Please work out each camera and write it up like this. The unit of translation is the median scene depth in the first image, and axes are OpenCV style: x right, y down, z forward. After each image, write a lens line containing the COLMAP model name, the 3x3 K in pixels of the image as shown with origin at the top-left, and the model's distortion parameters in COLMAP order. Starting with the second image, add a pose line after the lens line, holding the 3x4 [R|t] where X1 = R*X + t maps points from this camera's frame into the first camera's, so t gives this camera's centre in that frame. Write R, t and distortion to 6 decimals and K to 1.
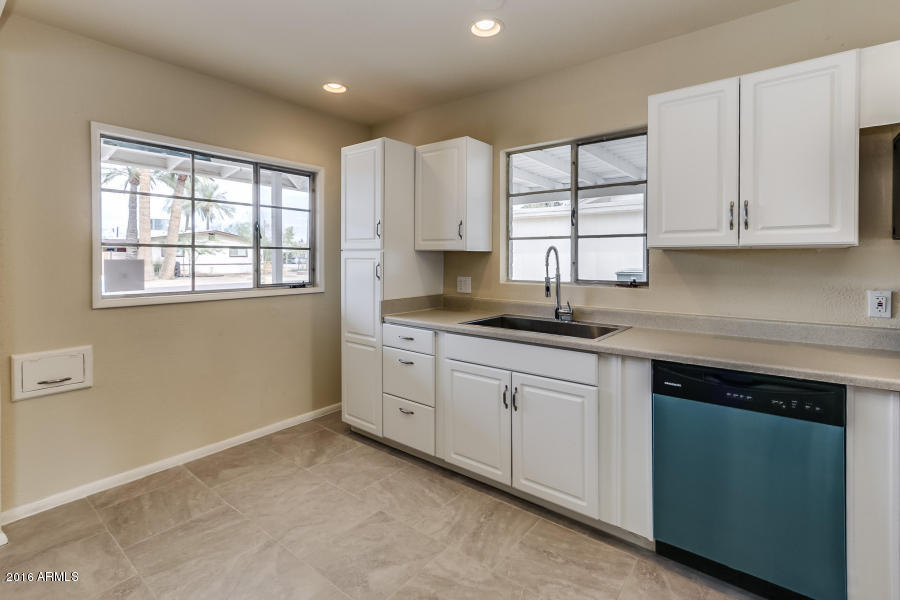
lens RADIAL K [[413.9, 0, 453.7], [0, 413.9, 261.1], [0, 0, 1]] dist [-0.000373, -0.000157]
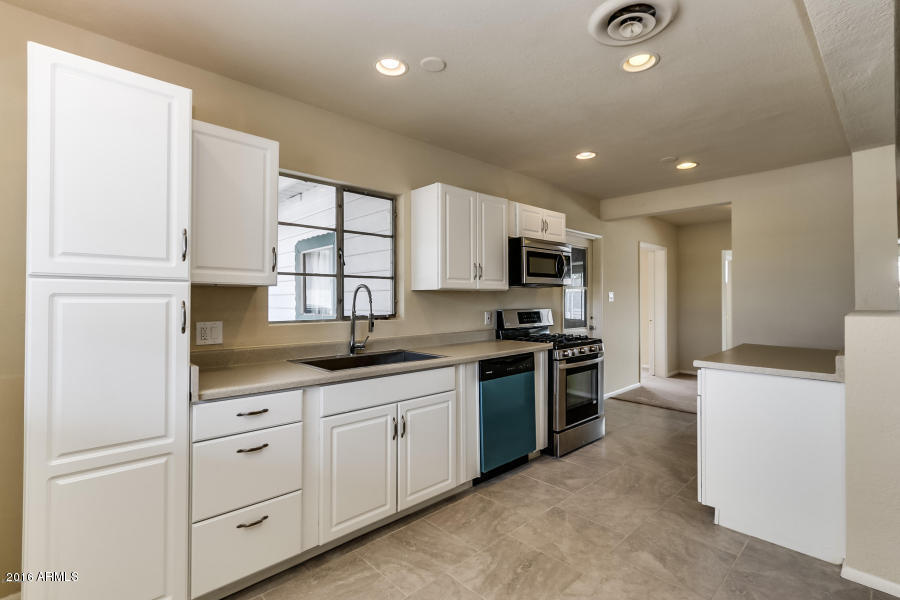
lens RADIAL K [[416.8, 0, 448.9], [0, 416.8, 295.2], [0, 0, 1]] dist [0.000575, 0.000081]
pose [[0.158447, 0.006789, 0.987344, -0.886653], [0.007154, 0.999942, -0.008024, 0.001768], [-0.987342, 0.008335, 0.158390, 0.693755]]
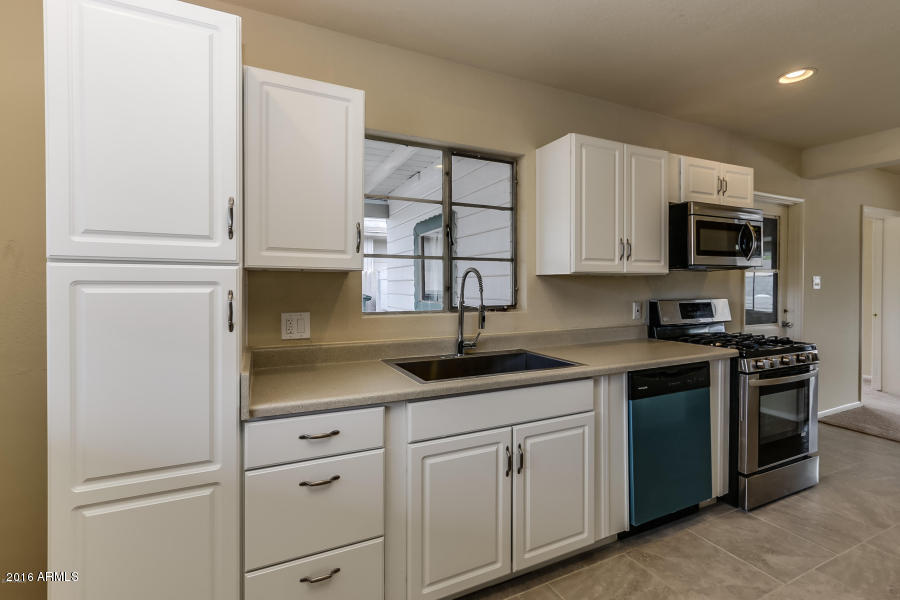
lens RADIAL K [[416.9, 0, 454.4], [0, 416.9, 287.7], [0, 0, 1]] dist [0.001073, 0.000359]
pose [[0.442076, -0.010094, 0.896921, -0.611836], [0.005994, 0.999948, 0.008299, -0.003960], [-0.896958, 0.001708, 0.442113, 0.742938]]
